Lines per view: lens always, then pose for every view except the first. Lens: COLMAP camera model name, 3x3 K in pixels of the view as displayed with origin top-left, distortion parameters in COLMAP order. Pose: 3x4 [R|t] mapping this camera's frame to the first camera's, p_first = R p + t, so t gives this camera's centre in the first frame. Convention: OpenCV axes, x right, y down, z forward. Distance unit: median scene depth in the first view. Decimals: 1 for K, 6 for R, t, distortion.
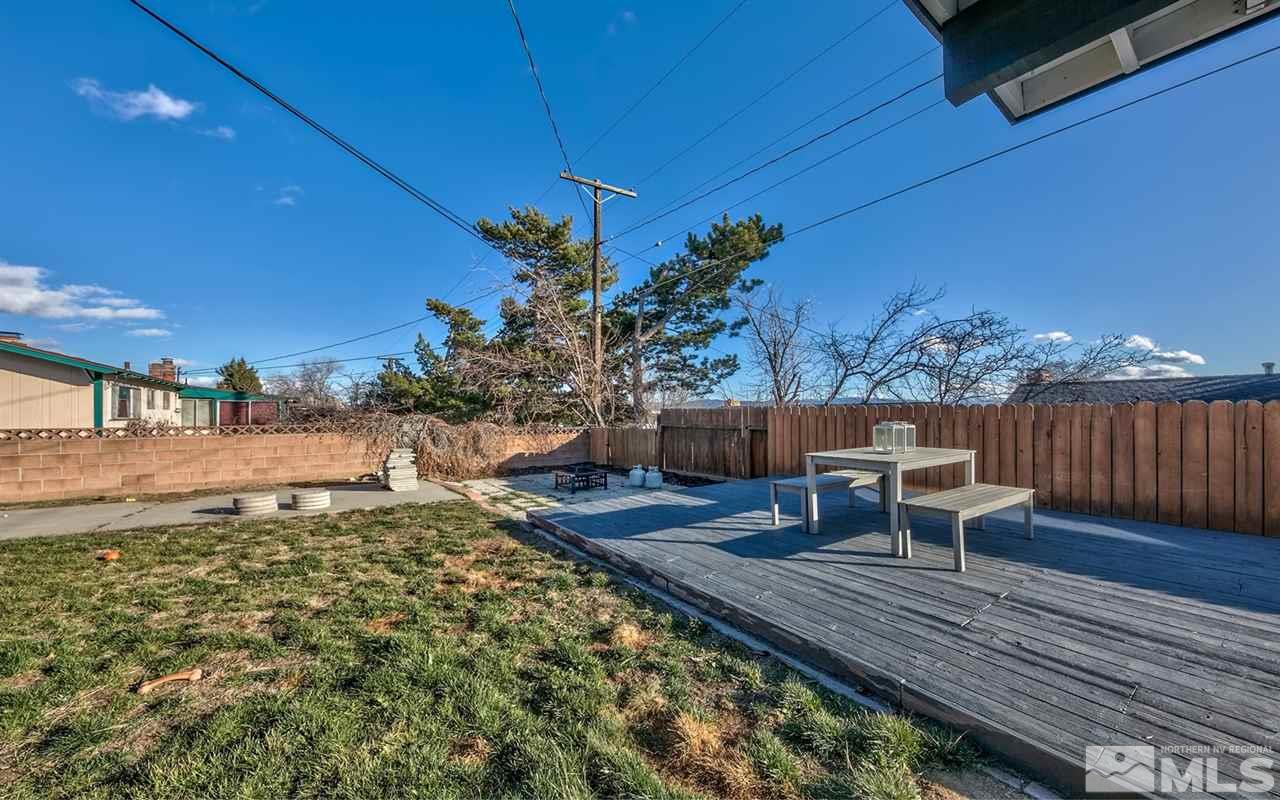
lens RADIAL K [[459.5, 0, 640.0], [0, 459.5, 400.0], [0, 0, 1]] dist [0.001401, -0.000016]
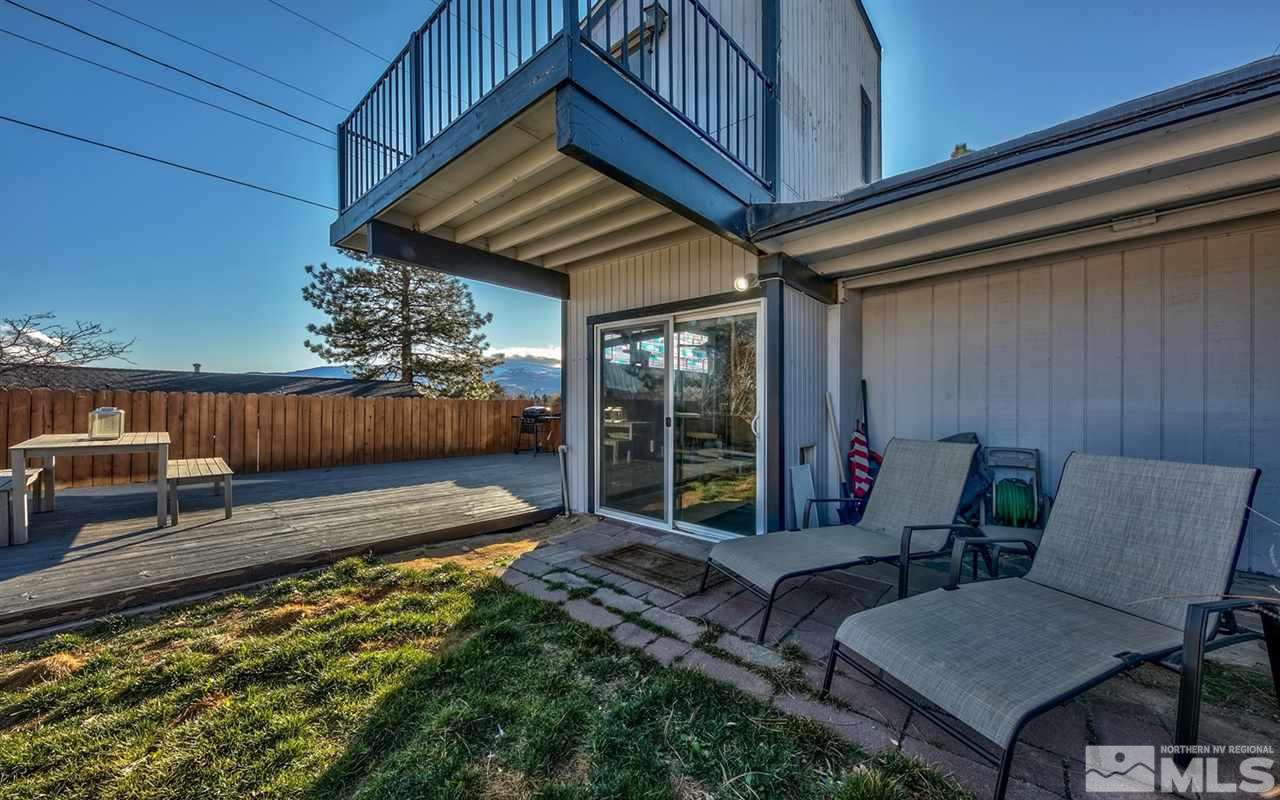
lens RADIAL K [[459.5, 0, 640.0], [0, 459.5, 400.0], [0, 0, 1]] dist [0.001401, -0.000016]
pose [[-0.223518, 0.010798, 0.974640, -0.670702], [-0.037714, 0.999094, -0.019718, 0.007539], [-0.973970, -0.041165, -0.222908, 0.109745]]
